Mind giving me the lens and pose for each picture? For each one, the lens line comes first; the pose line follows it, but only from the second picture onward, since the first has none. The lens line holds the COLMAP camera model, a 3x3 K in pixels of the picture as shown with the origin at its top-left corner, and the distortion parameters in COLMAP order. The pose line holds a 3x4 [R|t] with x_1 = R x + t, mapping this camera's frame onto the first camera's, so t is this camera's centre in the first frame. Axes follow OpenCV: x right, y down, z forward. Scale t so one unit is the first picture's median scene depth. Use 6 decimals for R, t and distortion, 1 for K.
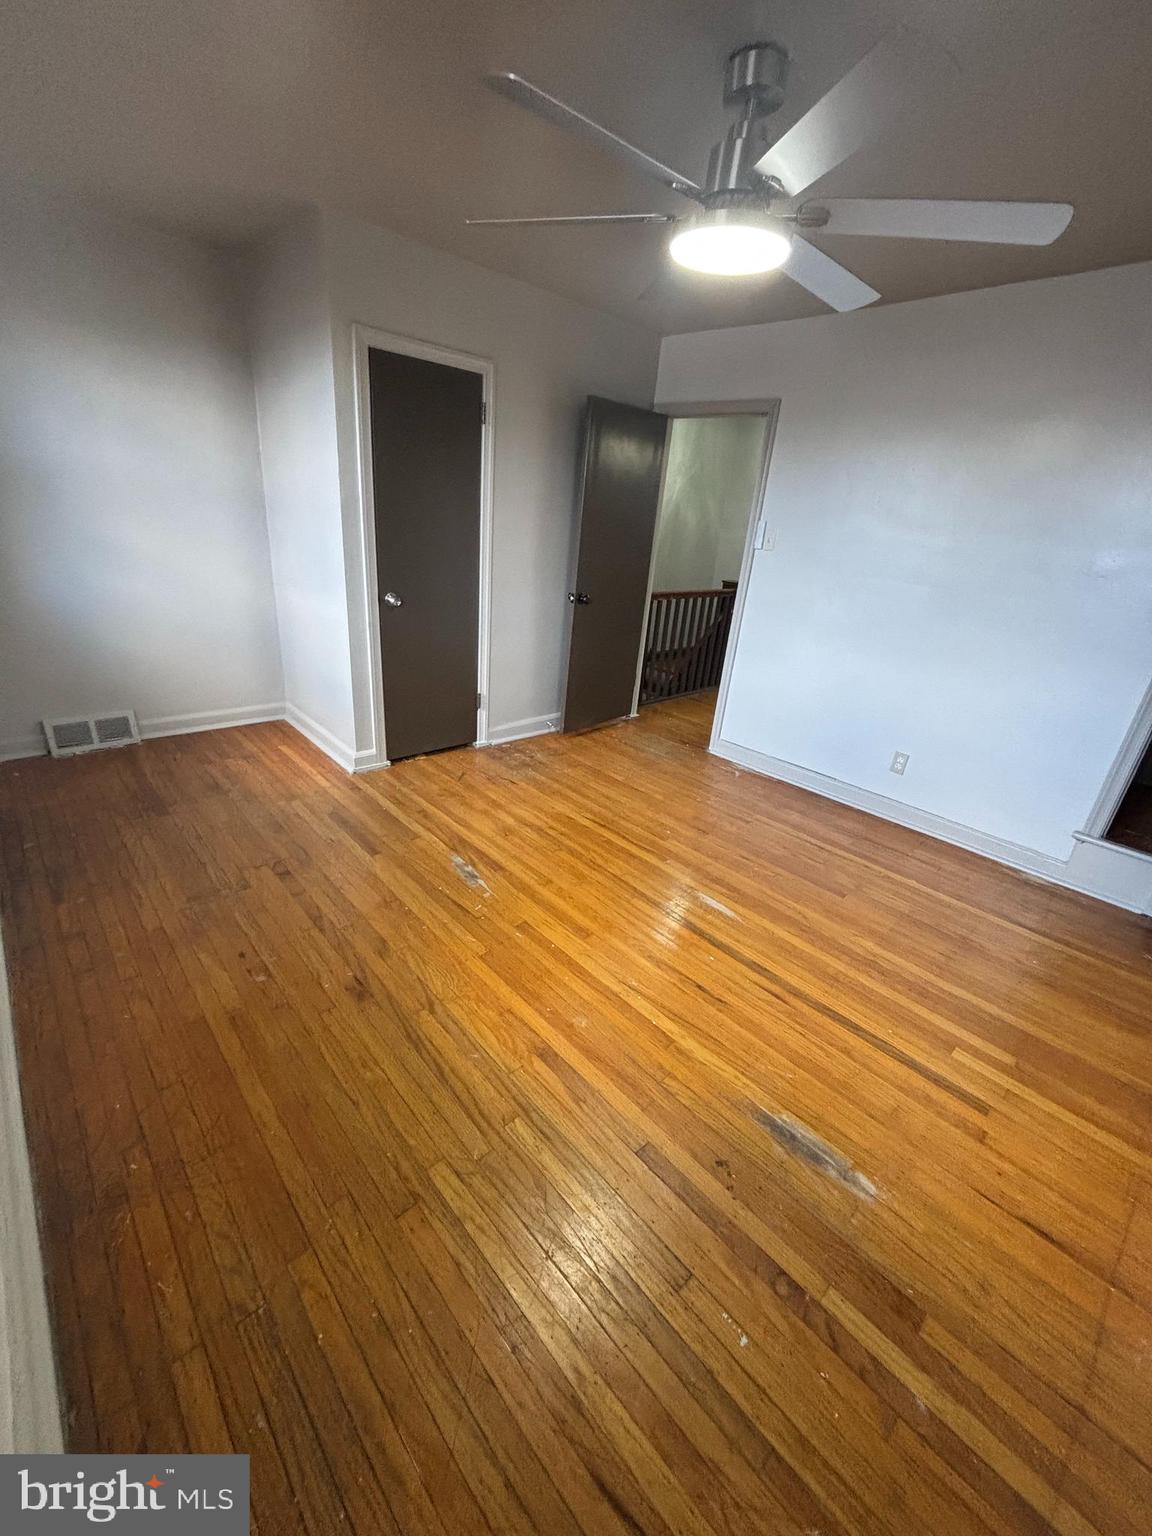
lens RADIAL K [[616.8, 0, 577.0], [0, 616.8, 766.2], [0, 0, 1]] dist [0.000545, -0.000626]
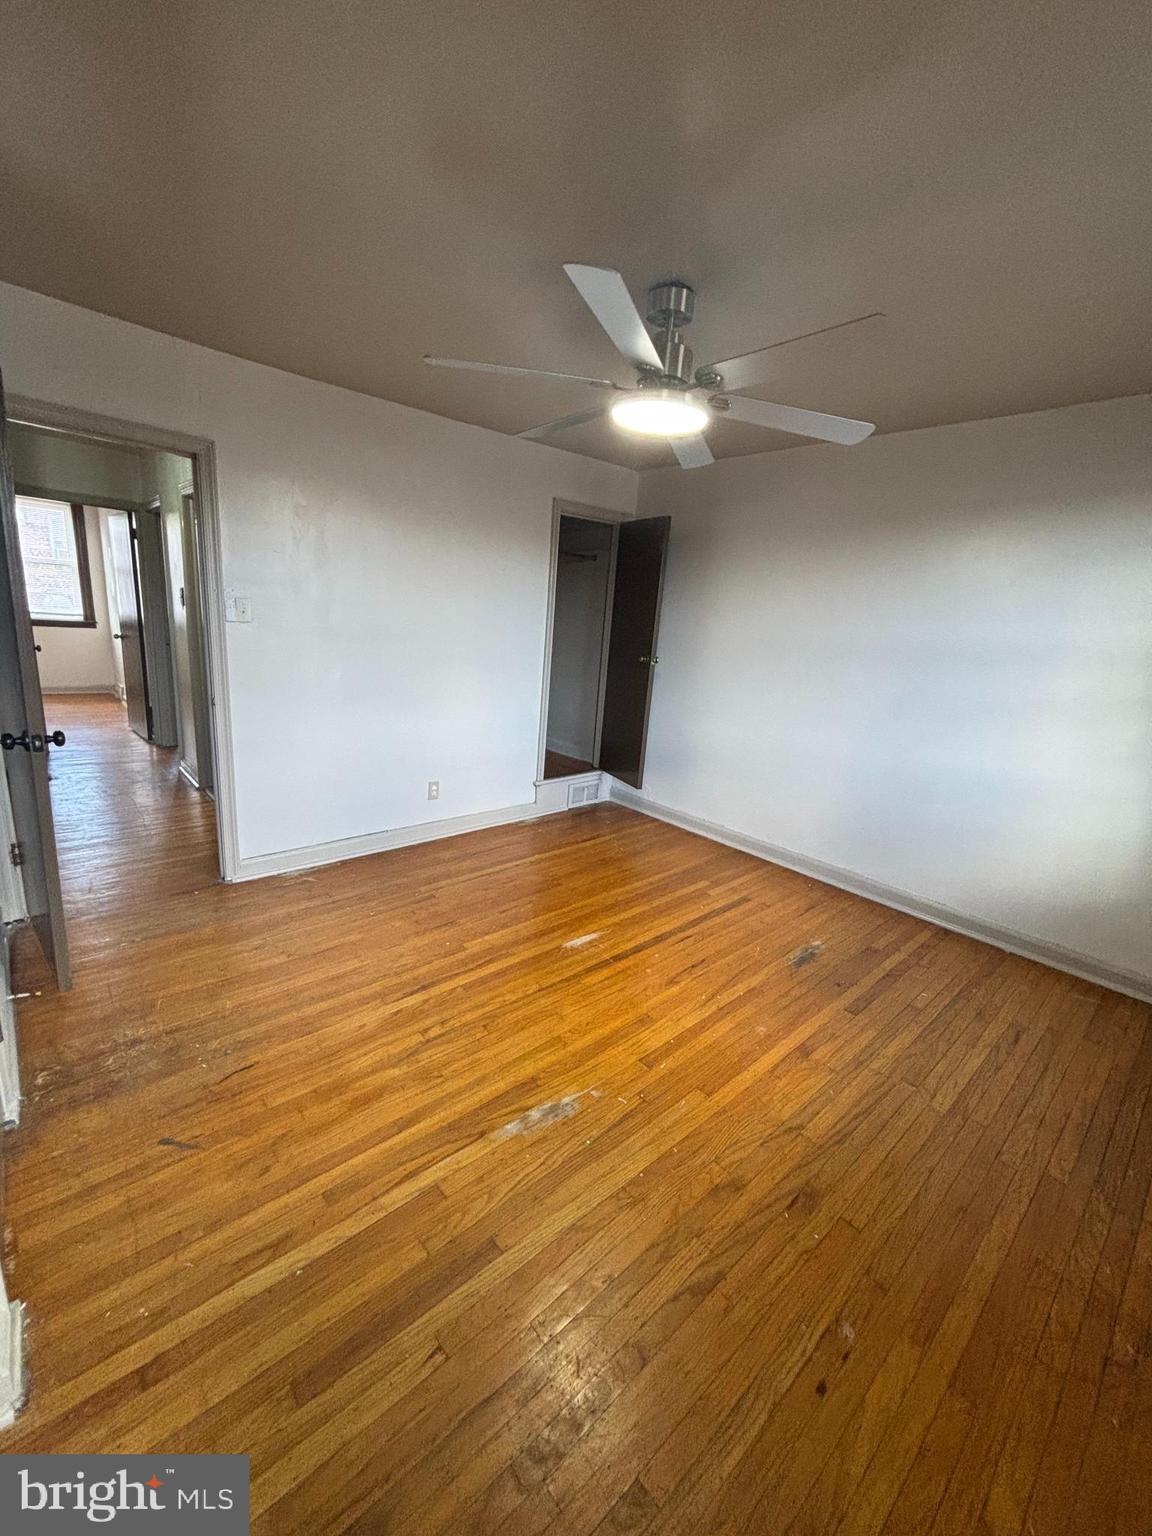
lens RADIAL K [[619.6, 0, 570.7], [0, 619.6, 765.4], [0, 0, 1]] dist [0.001493, -0.000087]
pose [[0.025022, -0.314158, 0.949041, -0.684059], [0.322058, 0.901258, 0.289849, -0.364342], [-0.946389, 0.298393, 0.123728, 0.714222]]
